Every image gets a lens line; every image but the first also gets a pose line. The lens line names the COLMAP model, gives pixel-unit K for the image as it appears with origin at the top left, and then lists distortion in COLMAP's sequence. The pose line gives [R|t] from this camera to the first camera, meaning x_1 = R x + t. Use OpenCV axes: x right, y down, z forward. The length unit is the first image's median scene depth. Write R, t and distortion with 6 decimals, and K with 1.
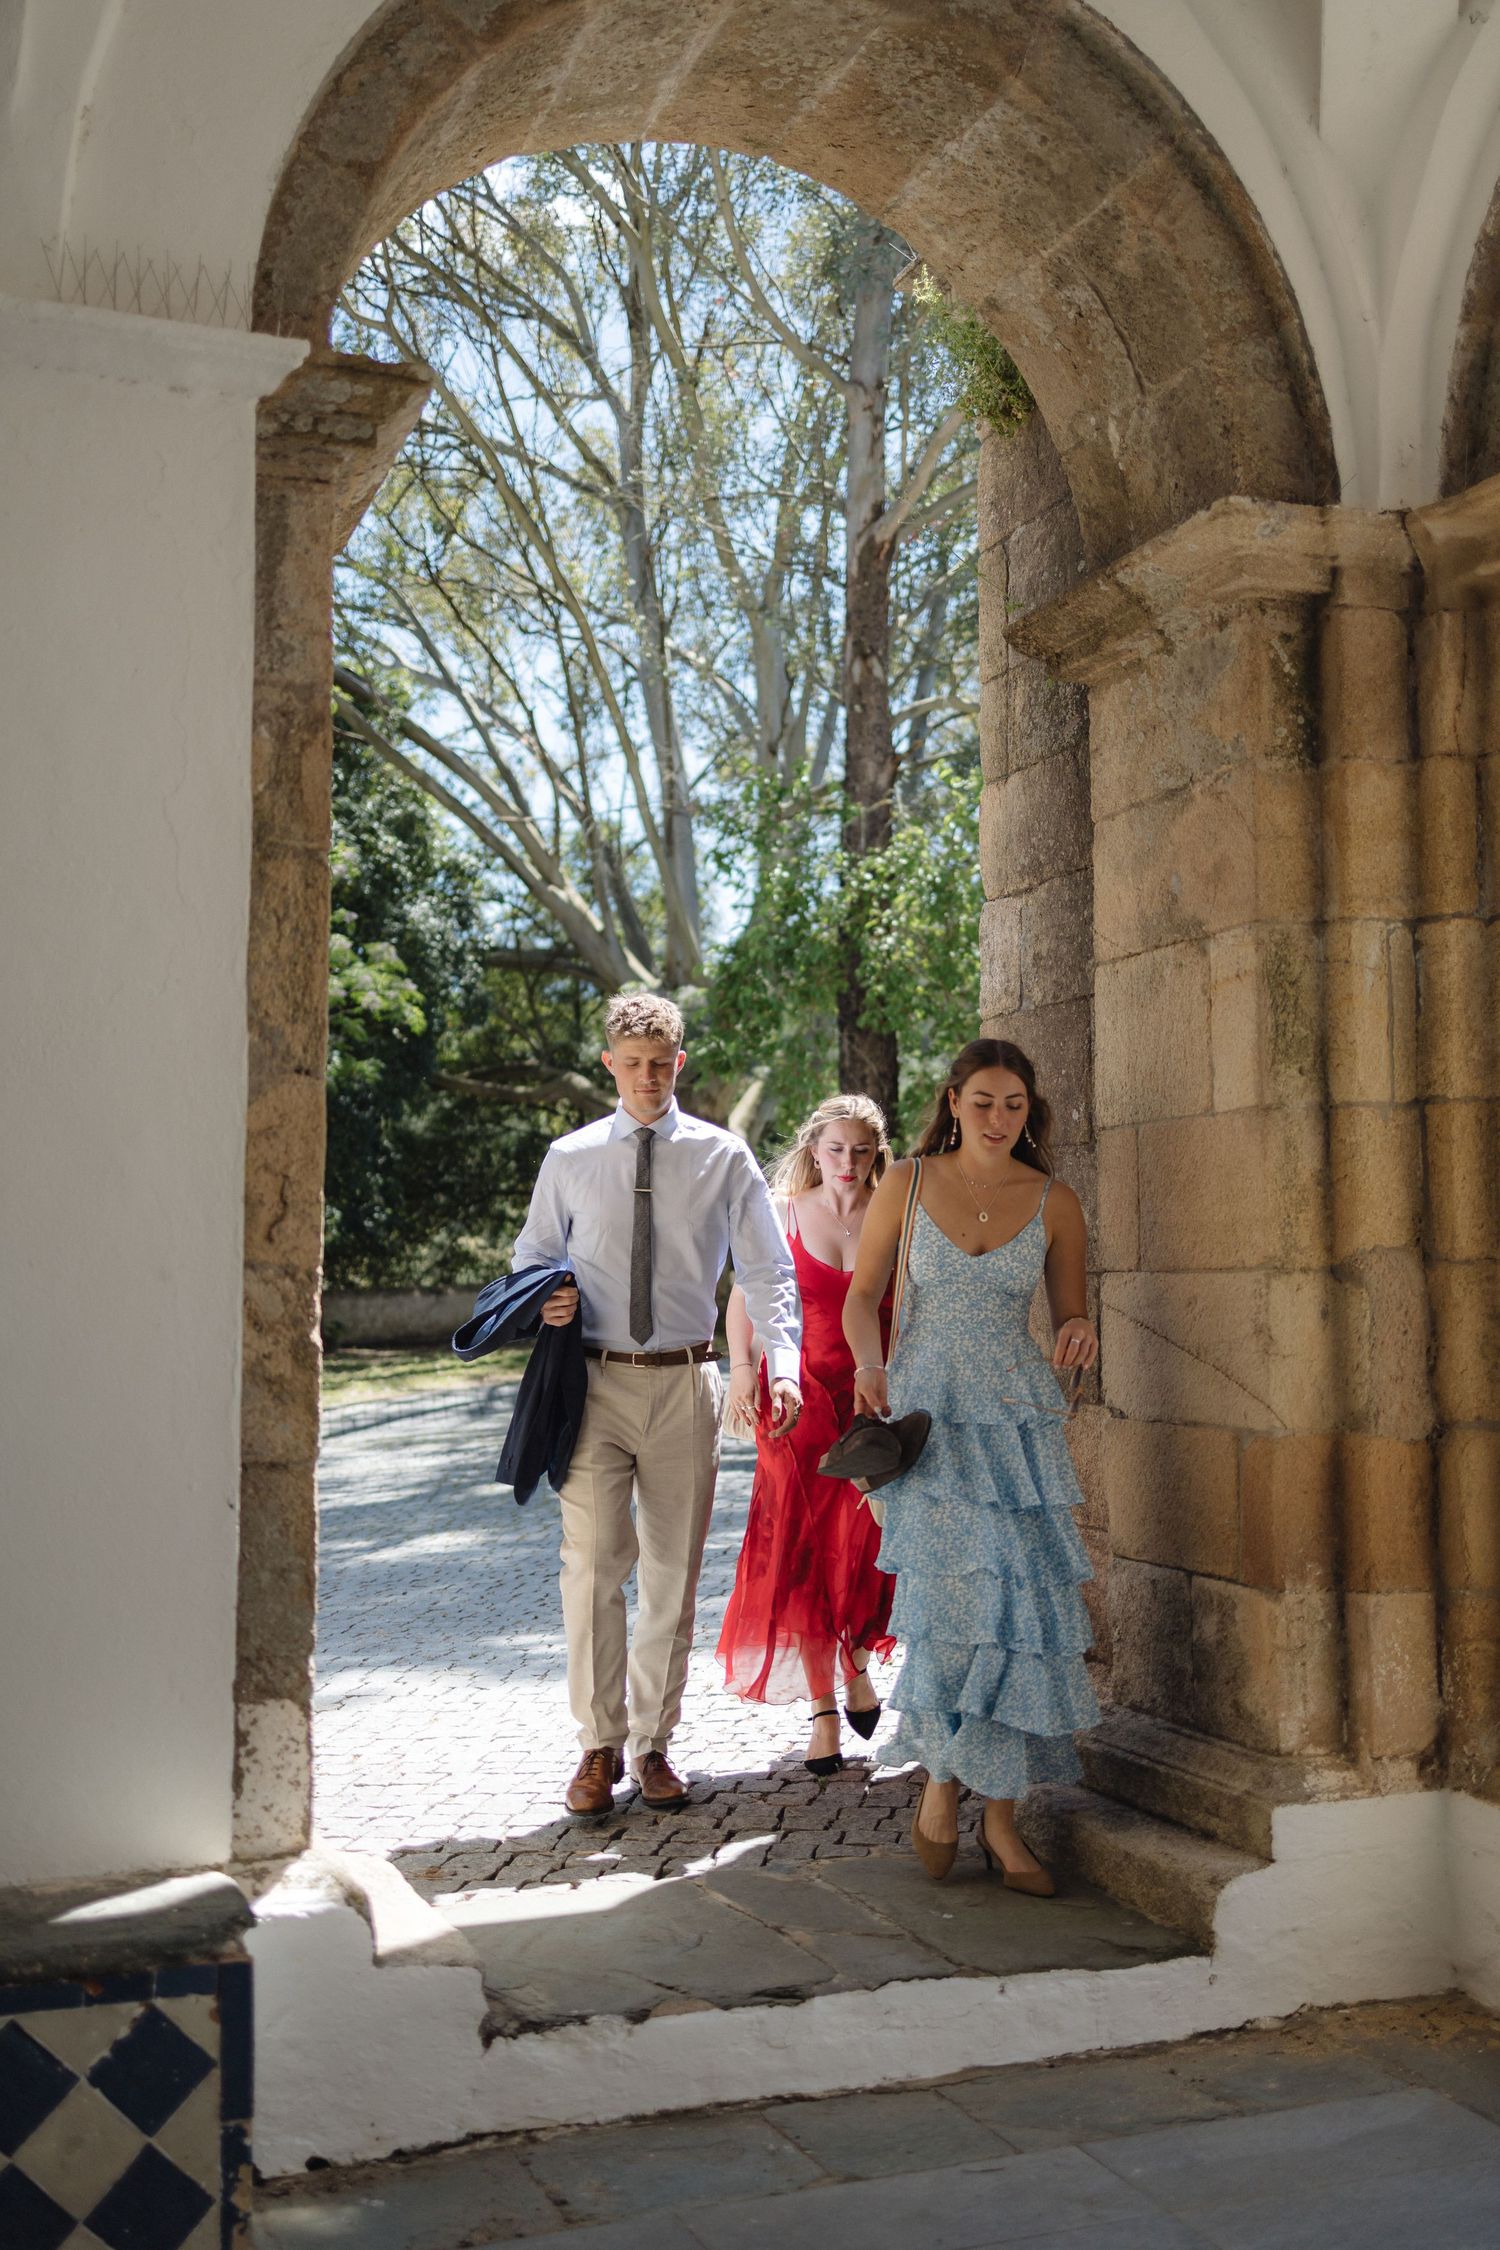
lens RADIAL K [[2276.2, 0, 750.0], [0, 2276.2, 1125.0], [0, 0, 1]] dist [0.007013, 0.013578]
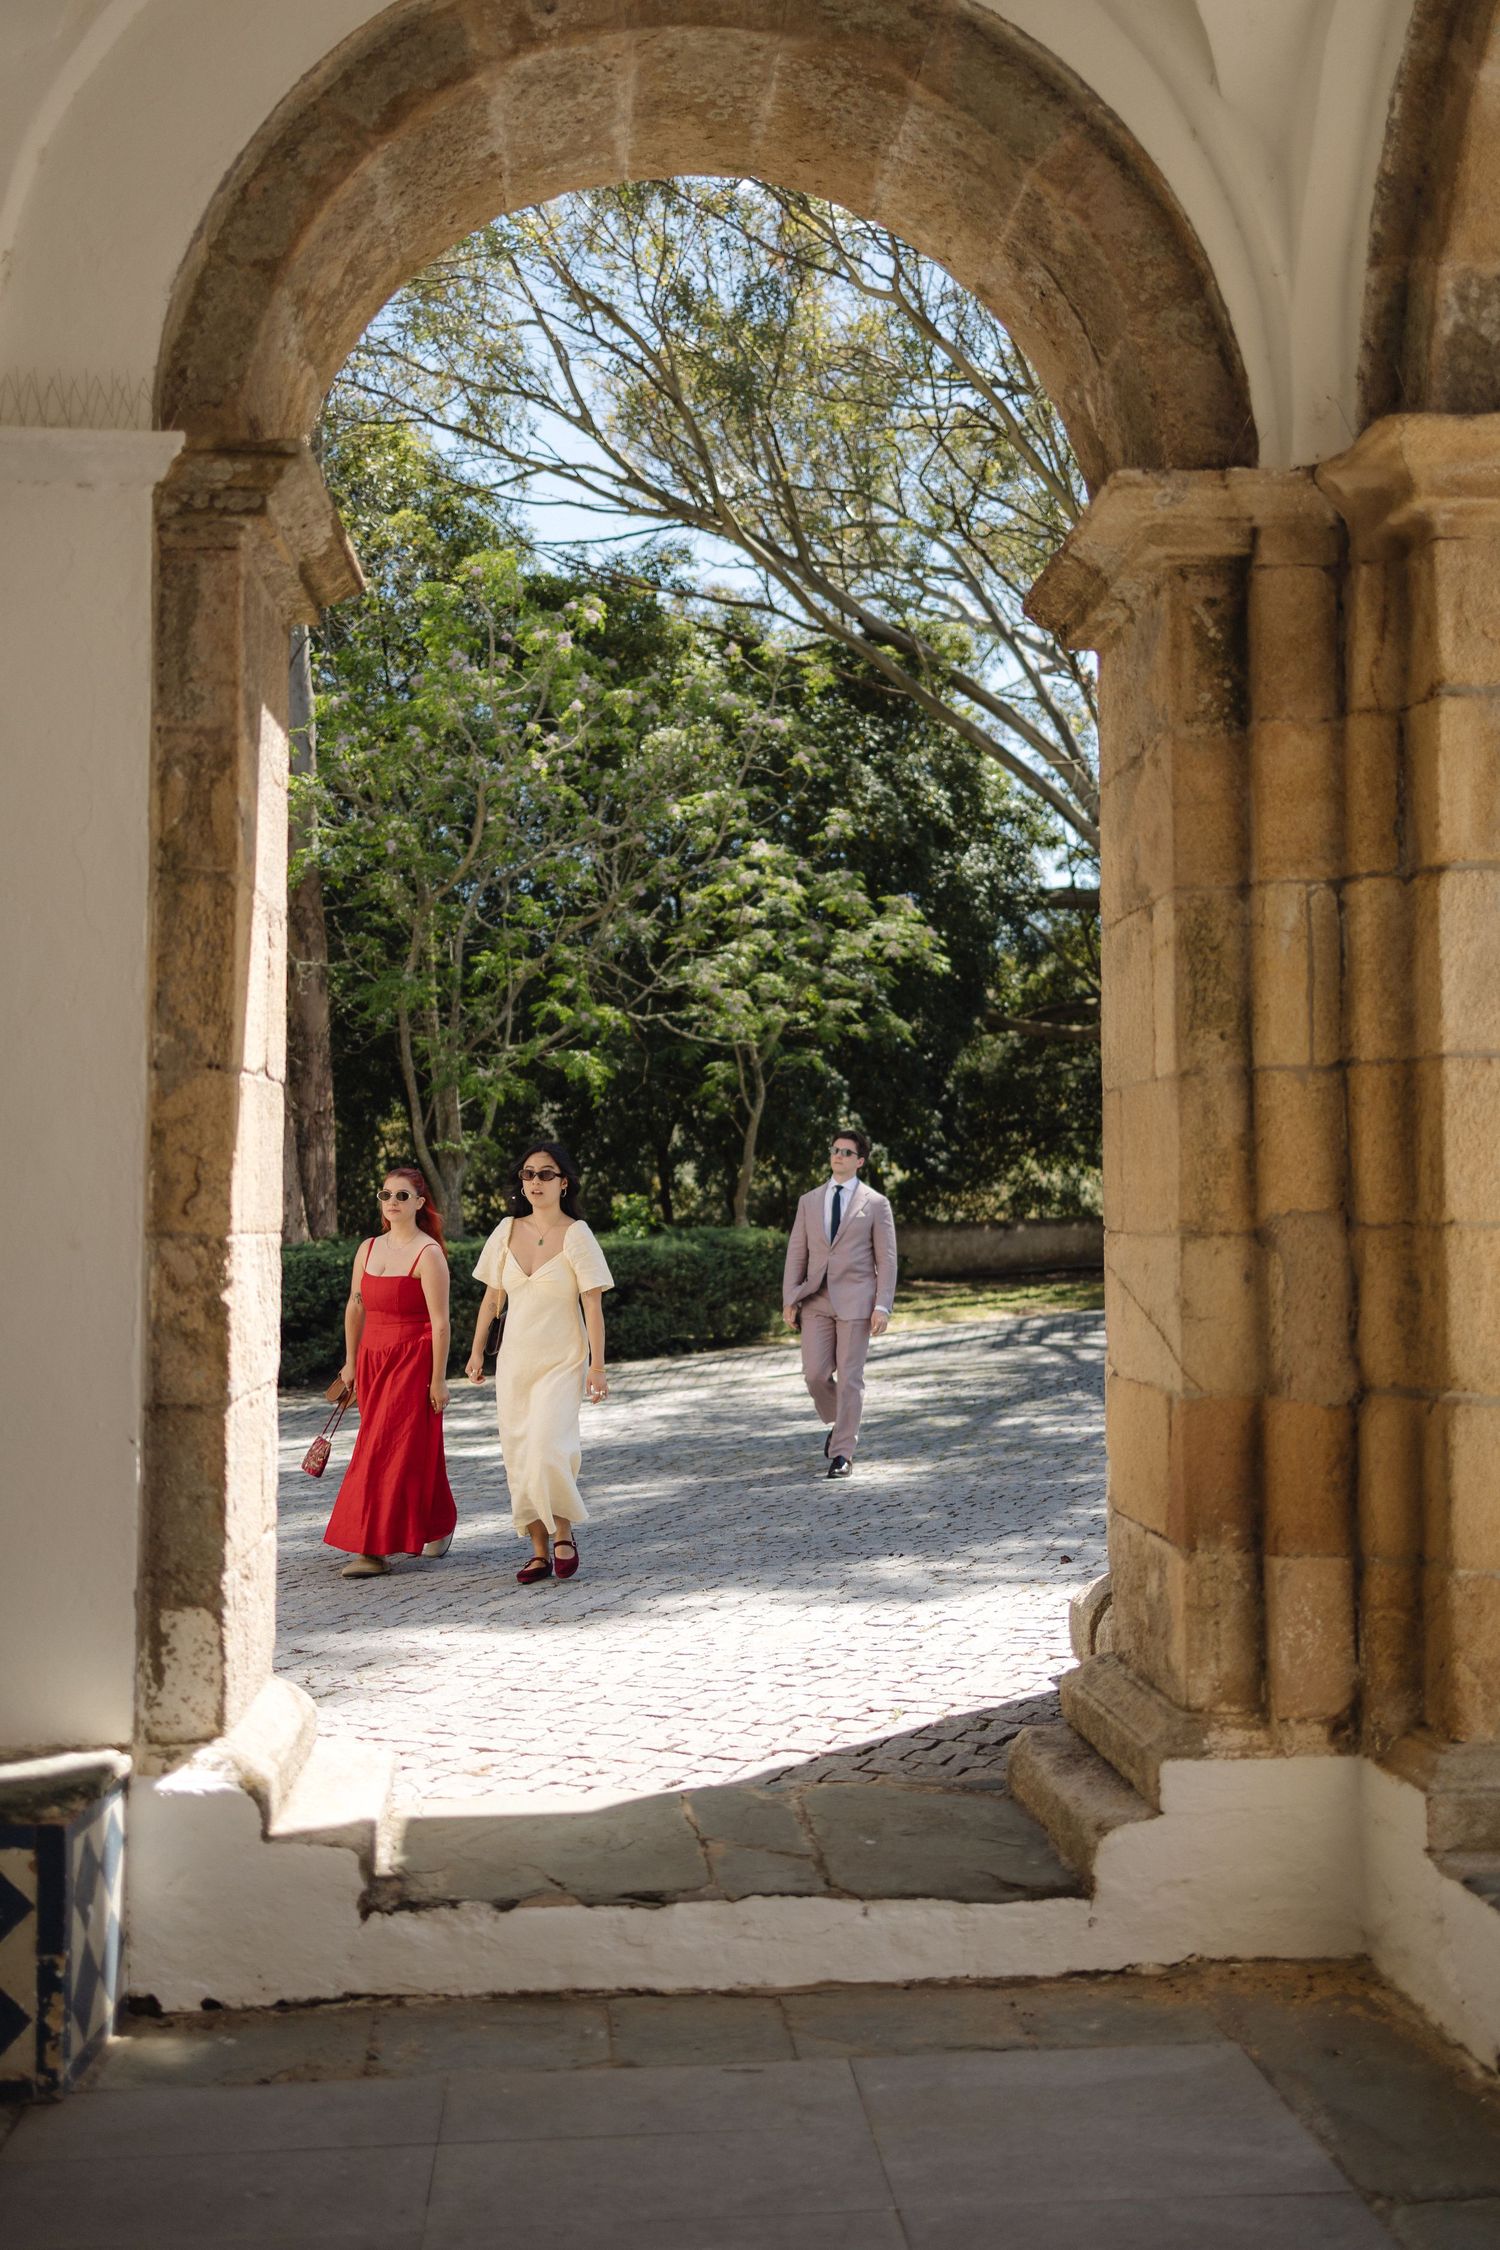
lens RADIAL K [[2235.4, 0, 749.6], [0, 2235.4, 1112.8], [0, 0, 1]] dist [0.011020, 0.007983]
pose [[0.957584, -0.014877, -0.287769, 0.354484], [0.021899, 0.999535, 0.021198, -0.016640], [0.287320, -0.026601, 0.957465, -0.006063]]
